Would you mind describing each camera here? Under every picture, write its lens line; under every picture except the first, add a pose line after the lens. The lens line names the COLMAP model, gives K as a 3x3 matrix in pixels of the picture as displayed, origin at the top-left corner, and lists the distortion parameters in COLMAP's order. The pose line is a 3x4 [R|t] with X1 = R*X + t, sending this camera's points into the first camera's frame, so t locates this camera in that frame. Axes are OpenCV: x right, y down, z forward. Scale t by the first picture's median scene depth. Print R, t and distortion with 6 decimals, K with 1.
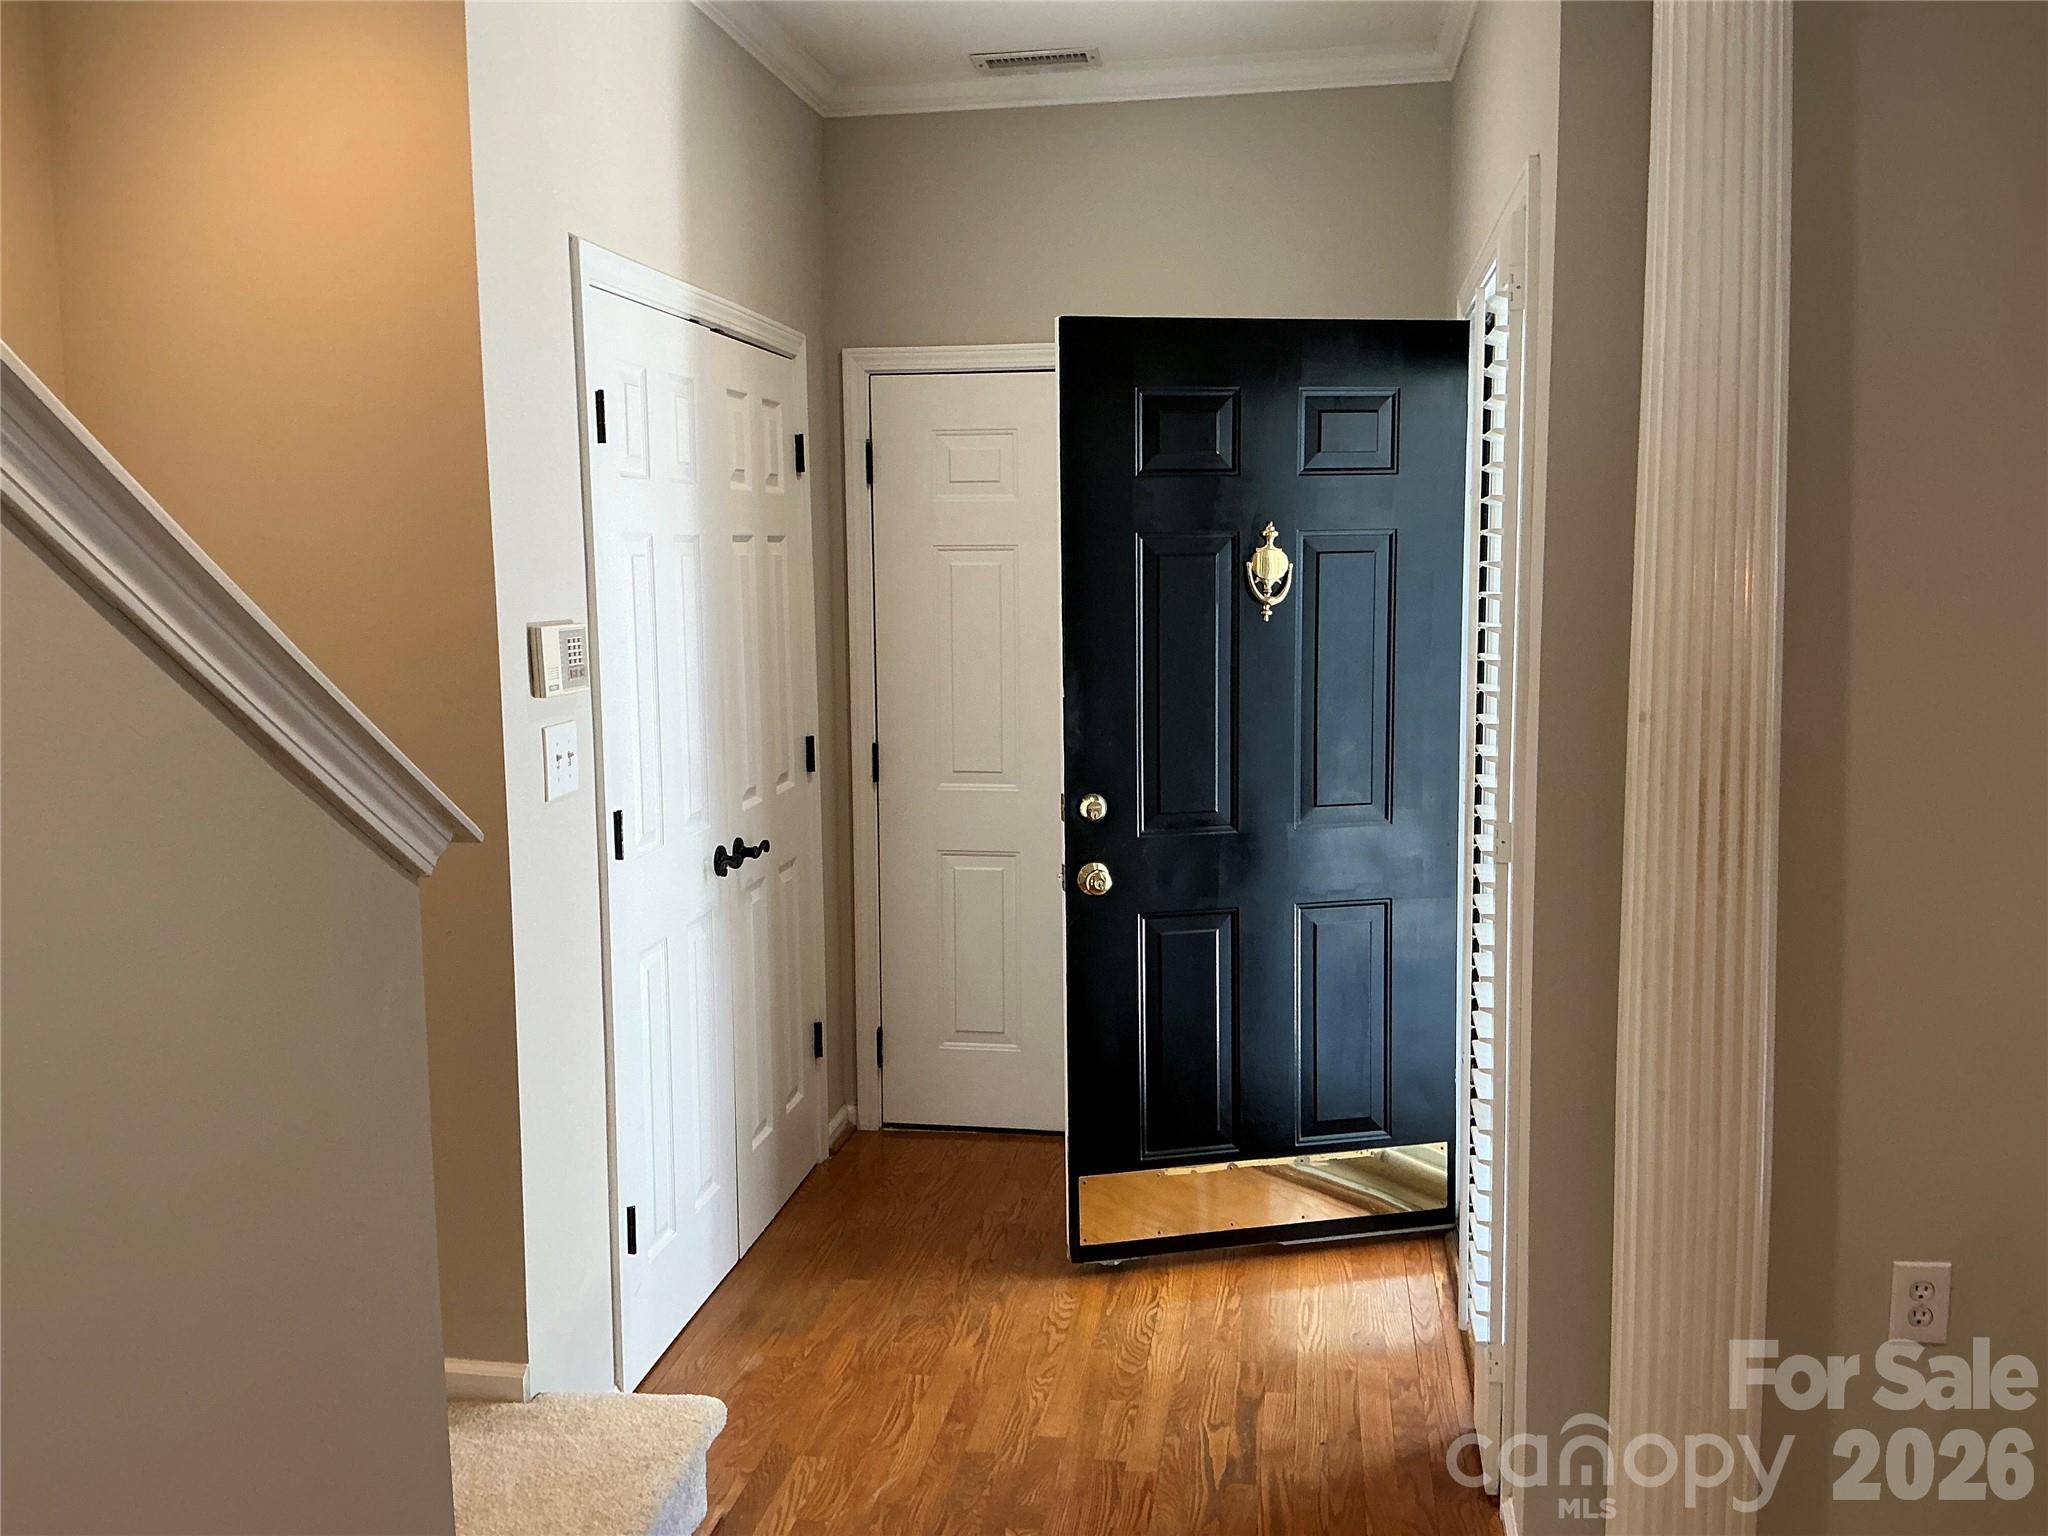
lens RADIAL K [[1683.4, 0, 1026.0], [0, 1683.4, 763.8], [0, 0, 1]] dist [0.019506, 0.001722]
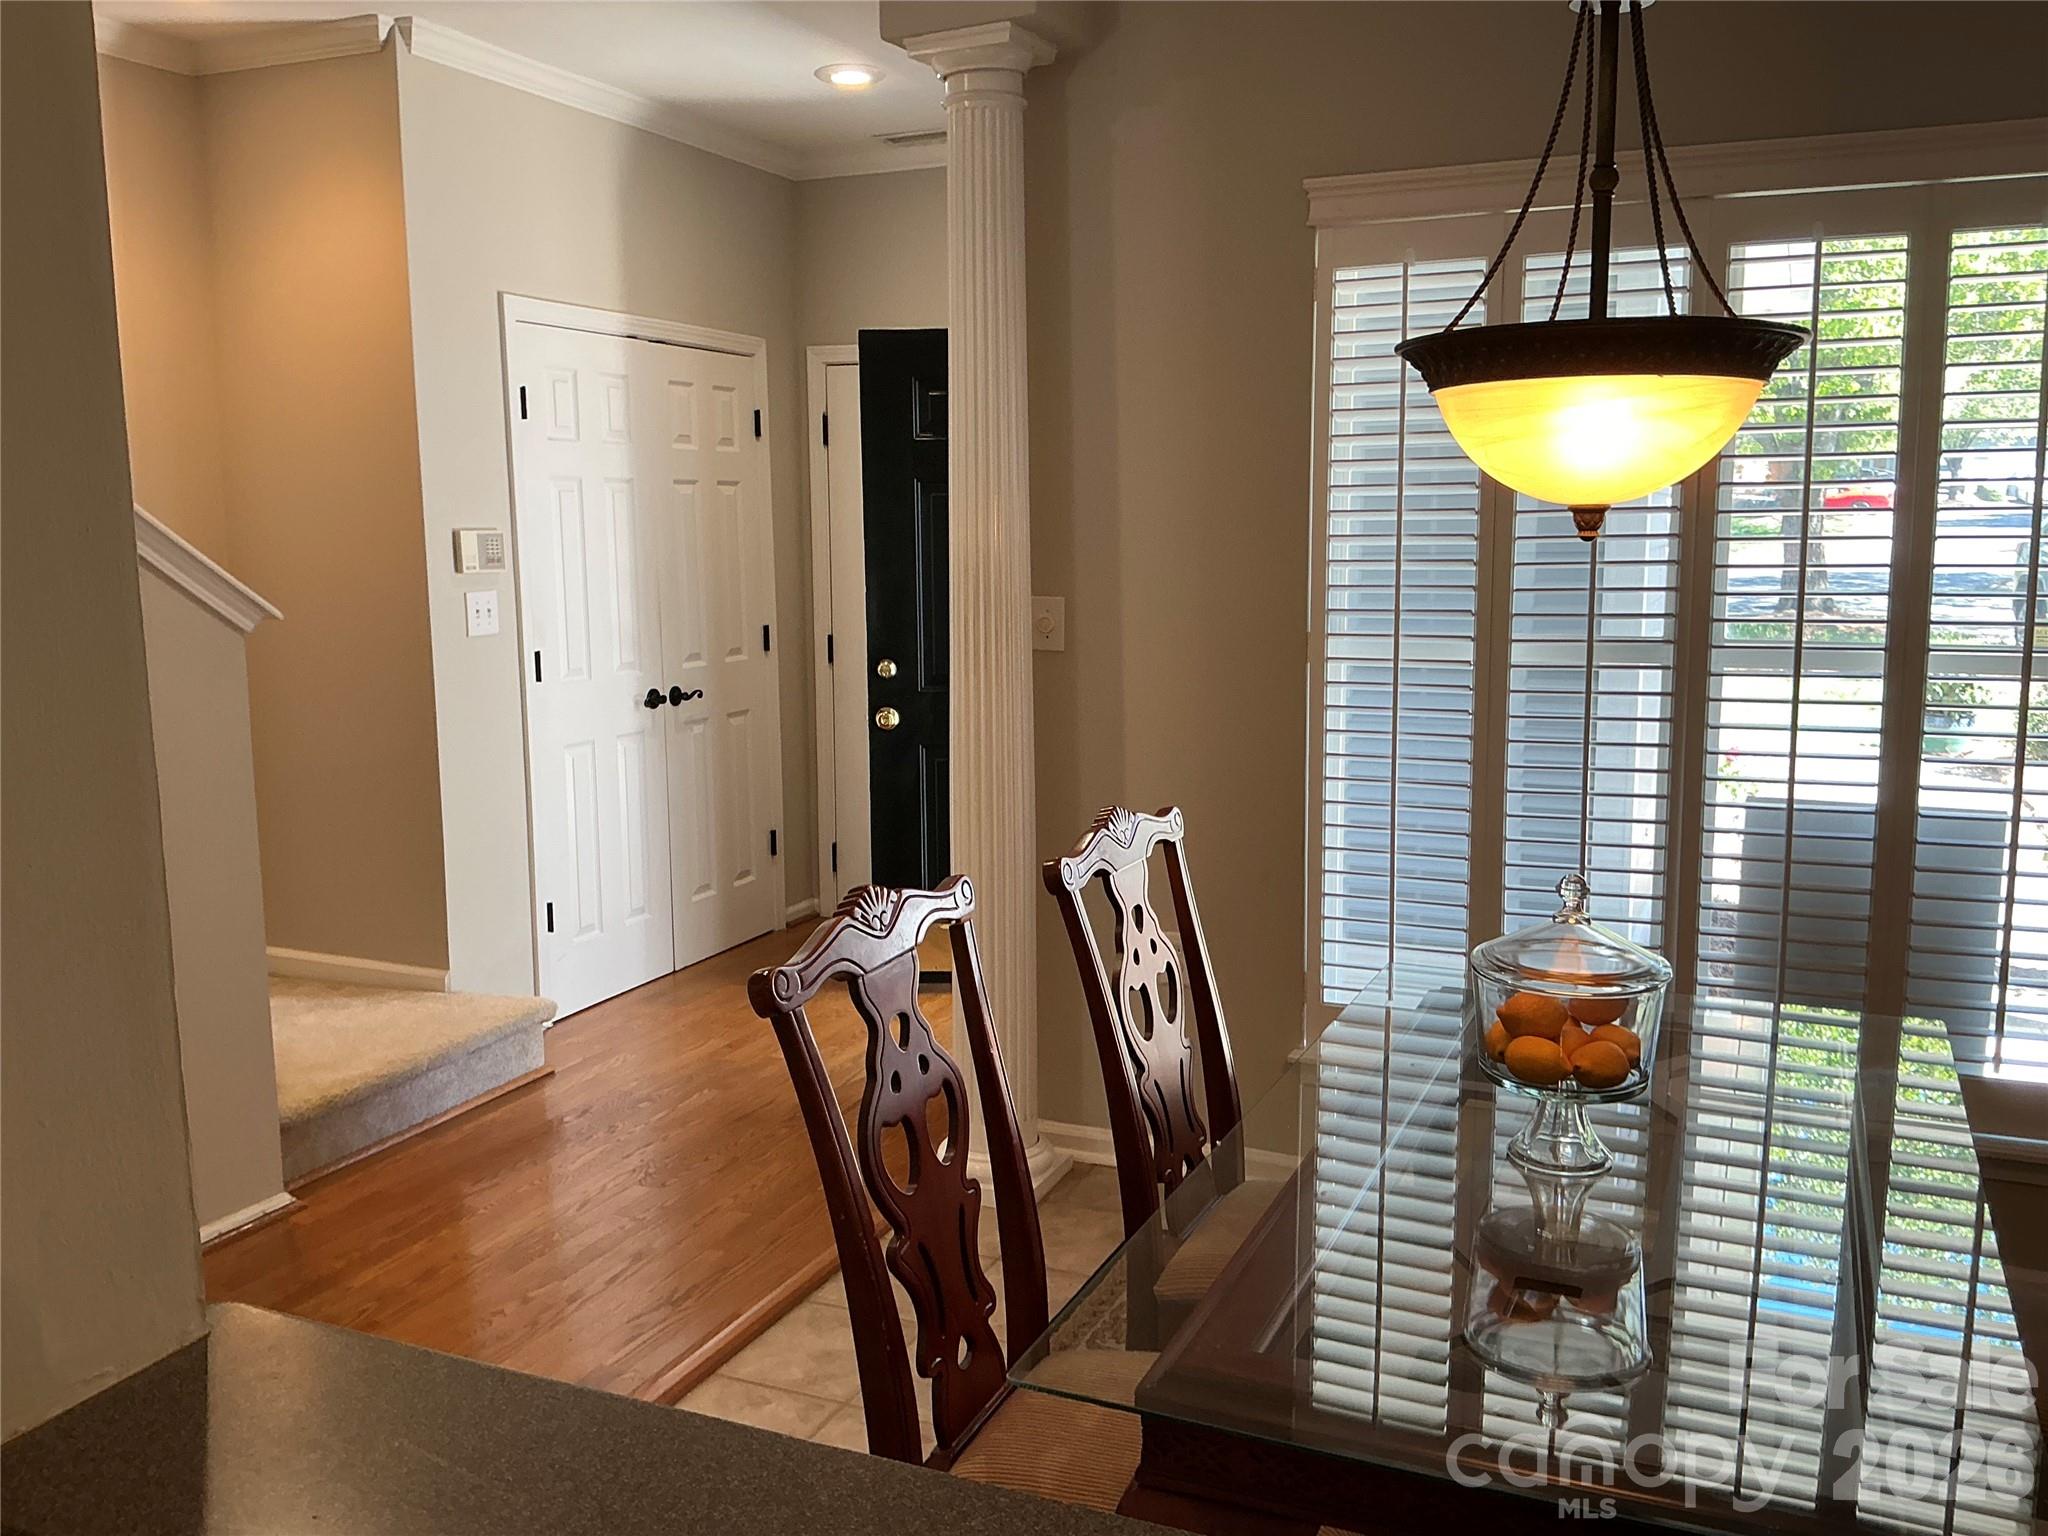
lens RADIAL K [[1683.4, 0, 1024.3], [0, 1683.4, 767.6], [0, 0, 1]] dist [0.019506, 0.001722]
pose [[0.963276, 0.042525, -0.265125, 0.538669], [-0.036958, 0.998980, 0.025952, 0.068518], [0.265958, -0.015200, 0.963865, -0.357485]]
